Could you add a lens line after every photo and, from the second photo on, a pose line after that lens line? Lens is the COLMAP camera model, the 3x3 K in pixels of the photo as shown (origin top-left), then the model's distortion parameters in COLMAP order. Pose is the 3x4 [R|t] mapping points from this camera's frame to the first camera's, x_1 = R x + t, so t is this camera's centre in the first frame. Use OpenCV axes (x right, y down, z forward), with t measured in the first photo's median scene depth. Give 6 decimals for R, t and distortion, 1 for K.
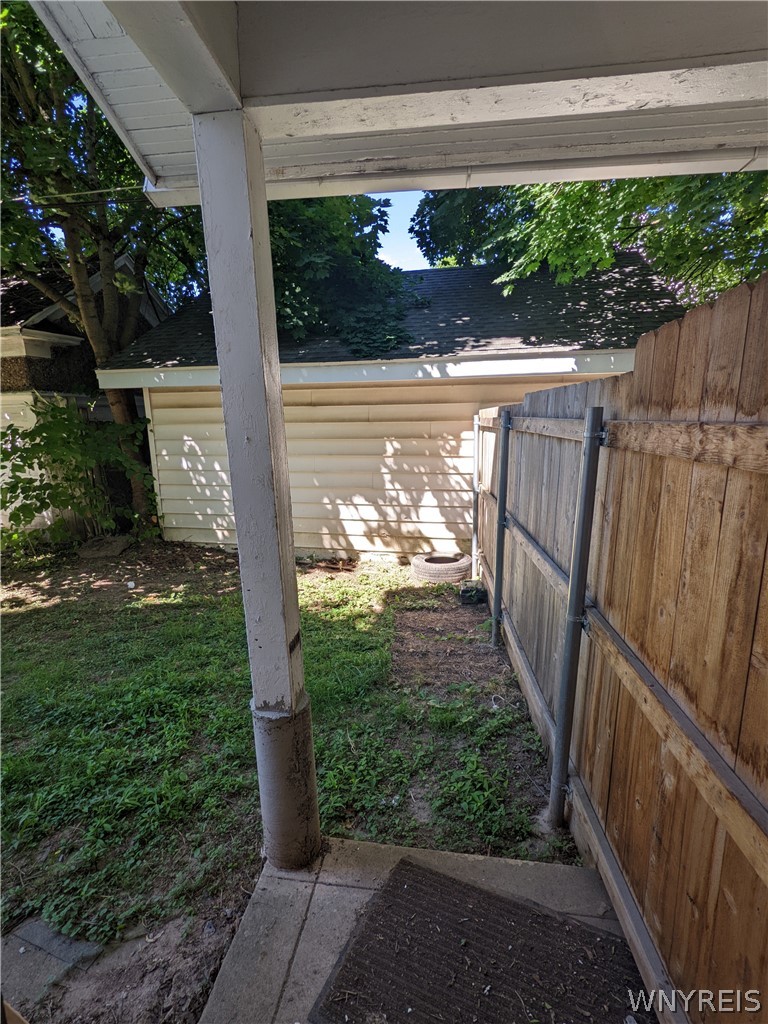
lens RADIAL K [[487.8, 0, 382.8], [0, 487.8, 514.7], [0, 0, 1]] dist [-0.003736, 0.002508]
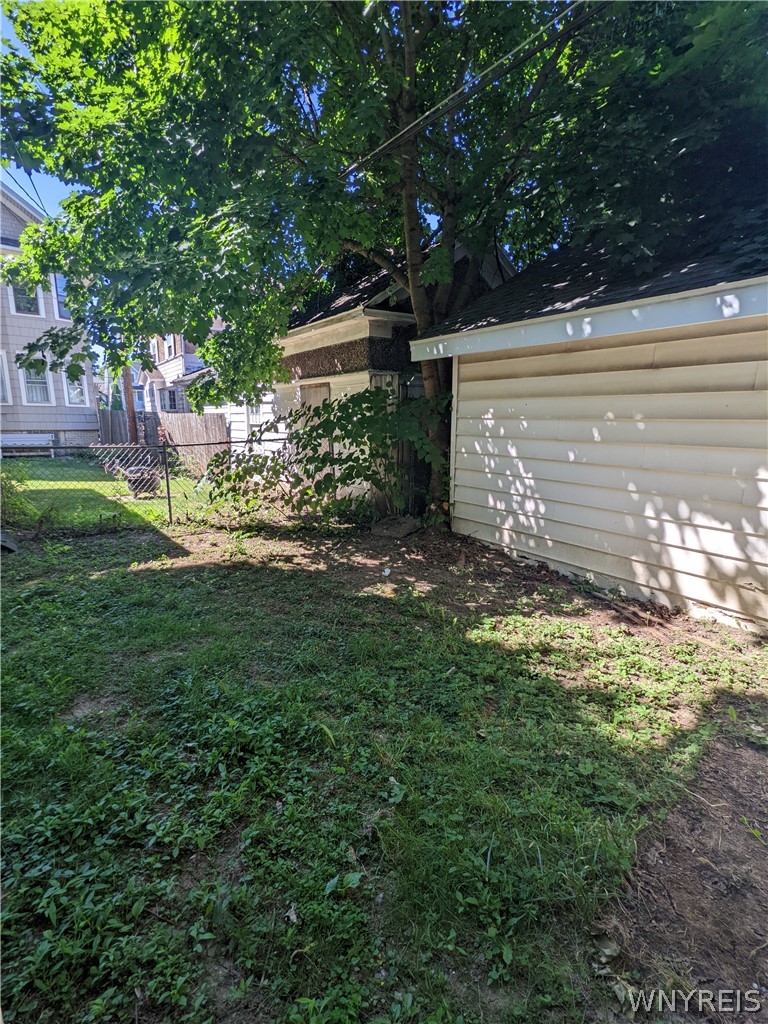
lens RADIAL K [[487.8, 0, 387.6], [0, 487.8, 514.1], [0, 0, 1]] dist [-0.003736, 0.002508]
pose [[0.732830, 0.146799, -0.664388, 0.059554], [-0.147122, 0.987536, 0.055922, -0.011357], [0.664316, 0.056765, 0.745293, 0.280456]]
